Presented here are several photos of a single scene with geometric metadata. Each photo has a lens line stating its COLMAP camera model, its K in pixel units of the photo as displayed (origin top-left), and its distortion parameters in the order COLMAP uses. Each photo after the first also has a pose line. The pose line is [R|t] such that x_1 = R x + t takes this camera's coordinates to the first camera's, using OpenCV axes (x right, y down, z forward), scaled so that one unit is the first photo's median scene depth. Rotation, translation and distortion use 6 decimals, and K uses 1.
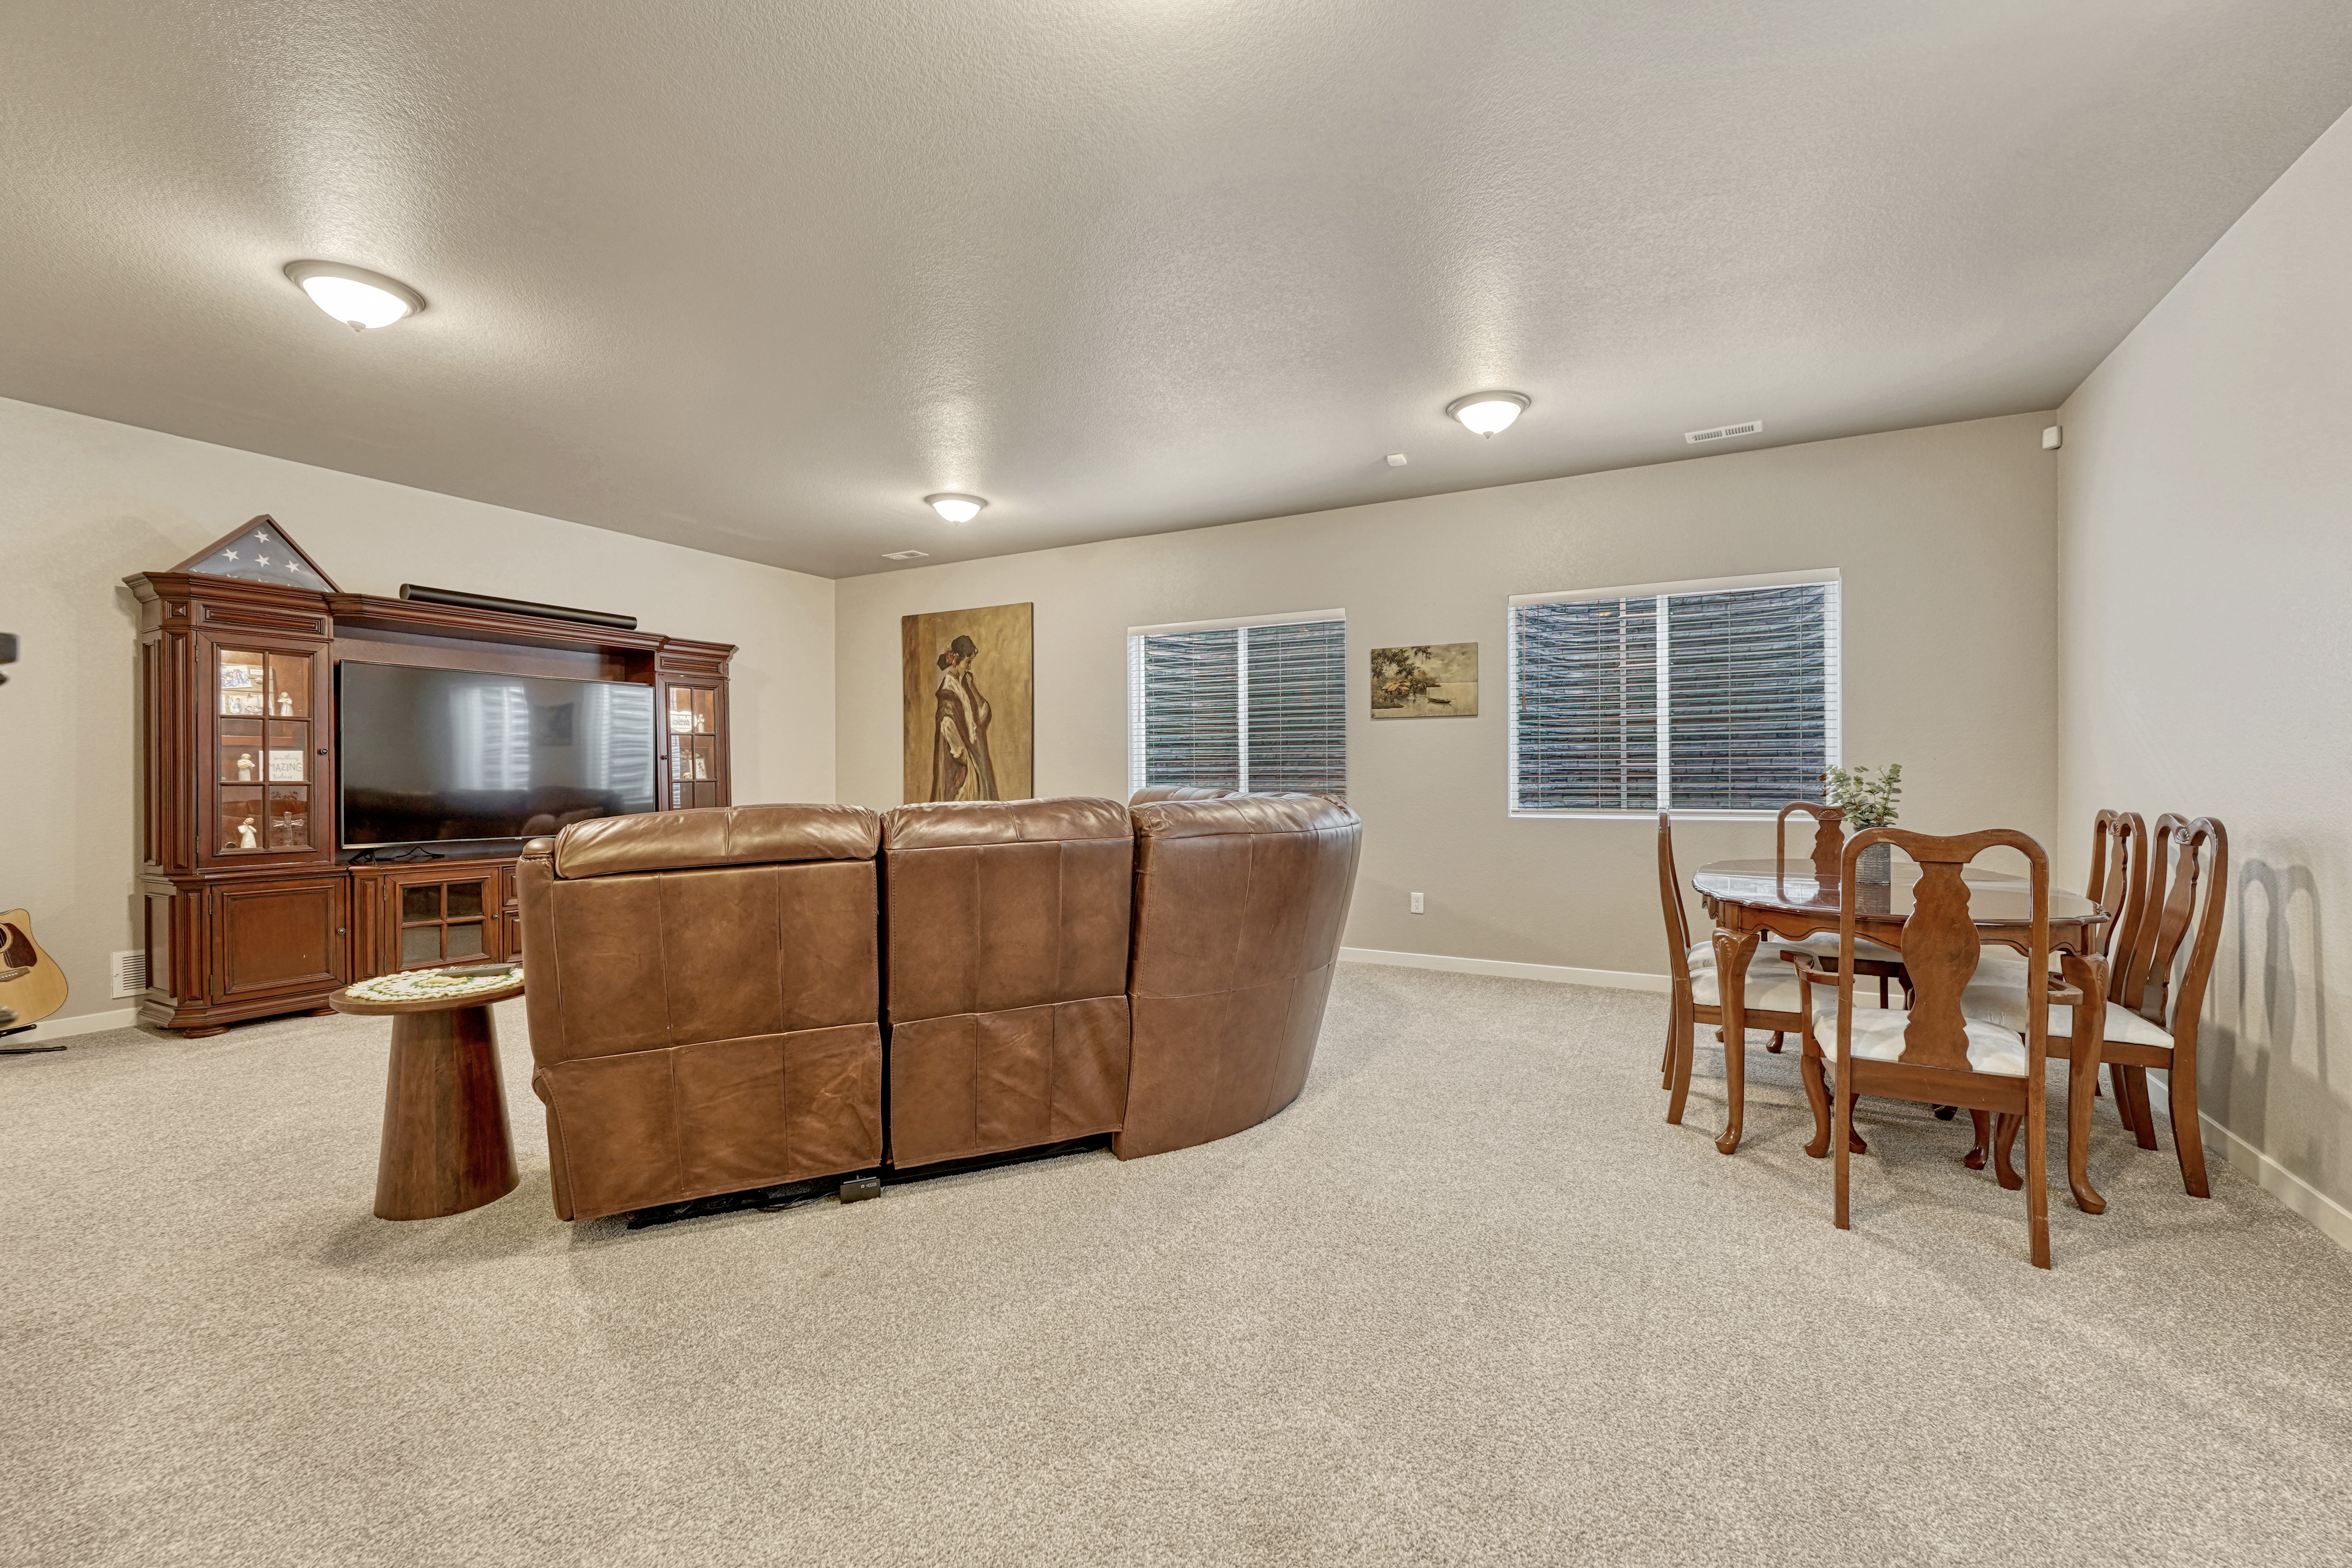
lens RADIAL K [[971.2, 0, 1175.1], [0, 971.2, 784.9], [0, 0, 1]] dist [-0.013795, 0.001651]
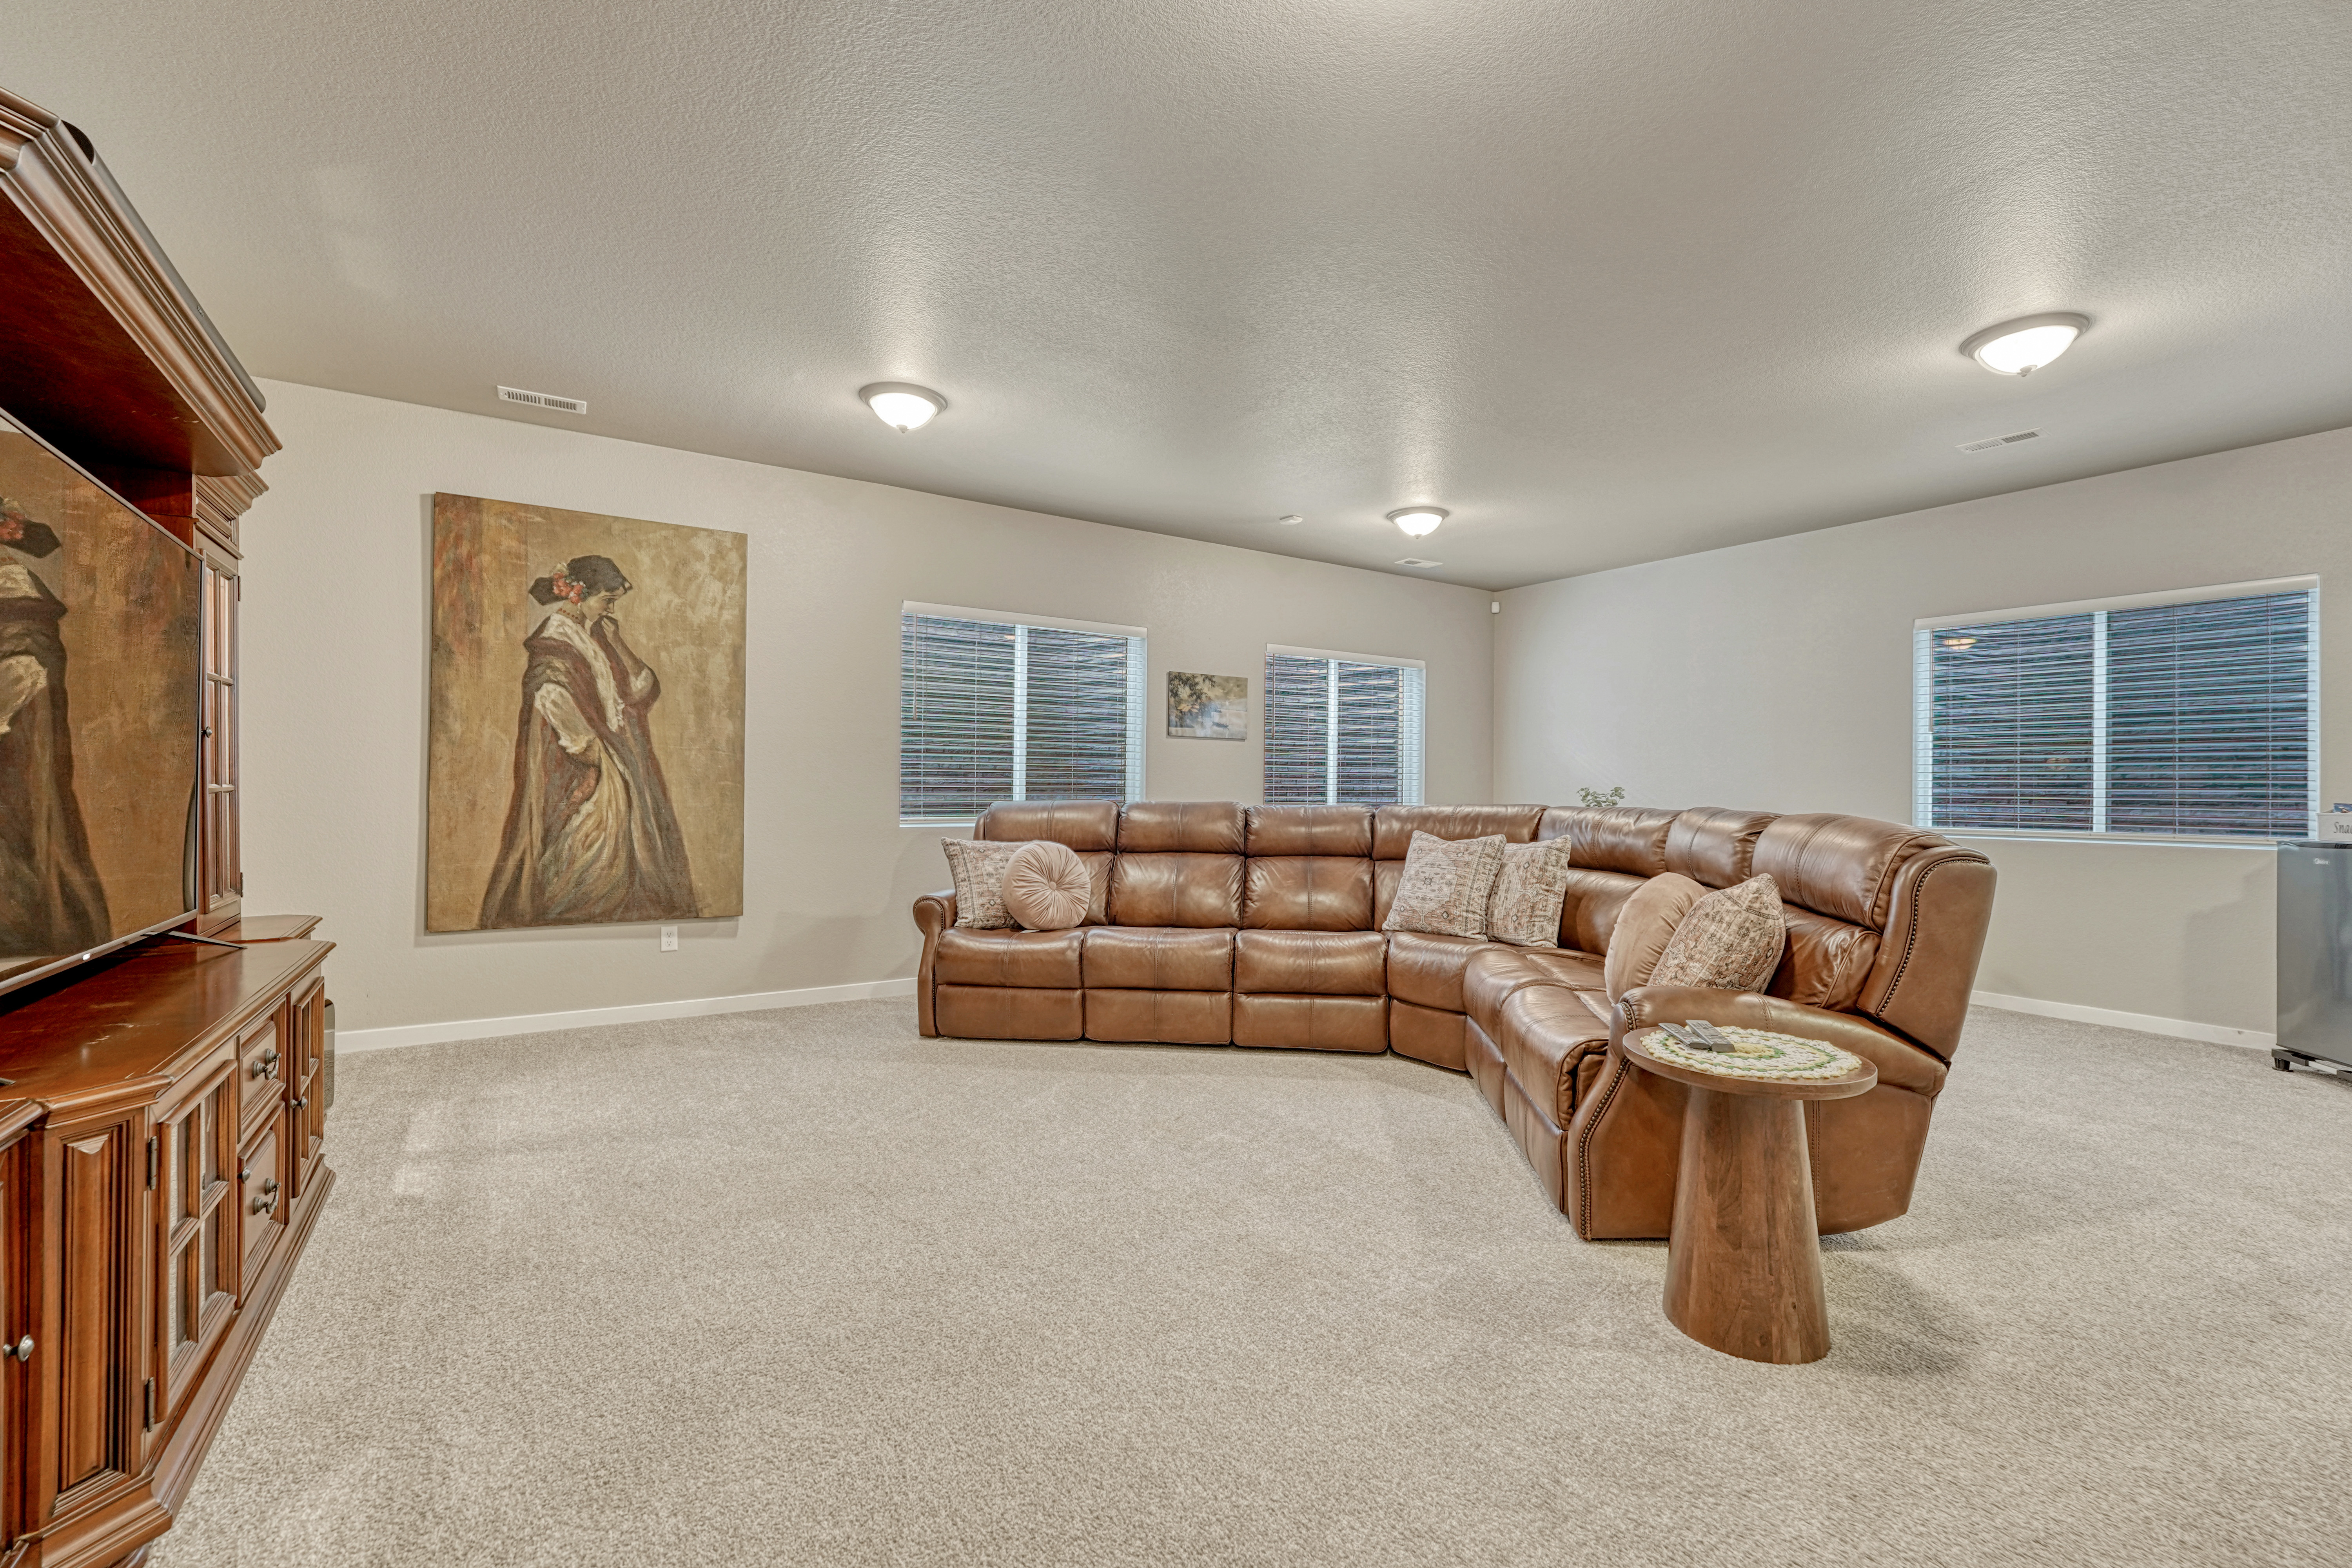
lens RADIAL K [[971.2, 0, 1186.5], [0, 971.2, 775.8], [0, 0, 1]] dist [-0.013795, 0.001651]
pose [[0.468149, 0.016349, 0.883498, -0.585768], [-0.002675, 0.999850, -0.017084, -0.004587], [-0.883645, 0.005634, 0.468123, 0.383217]]
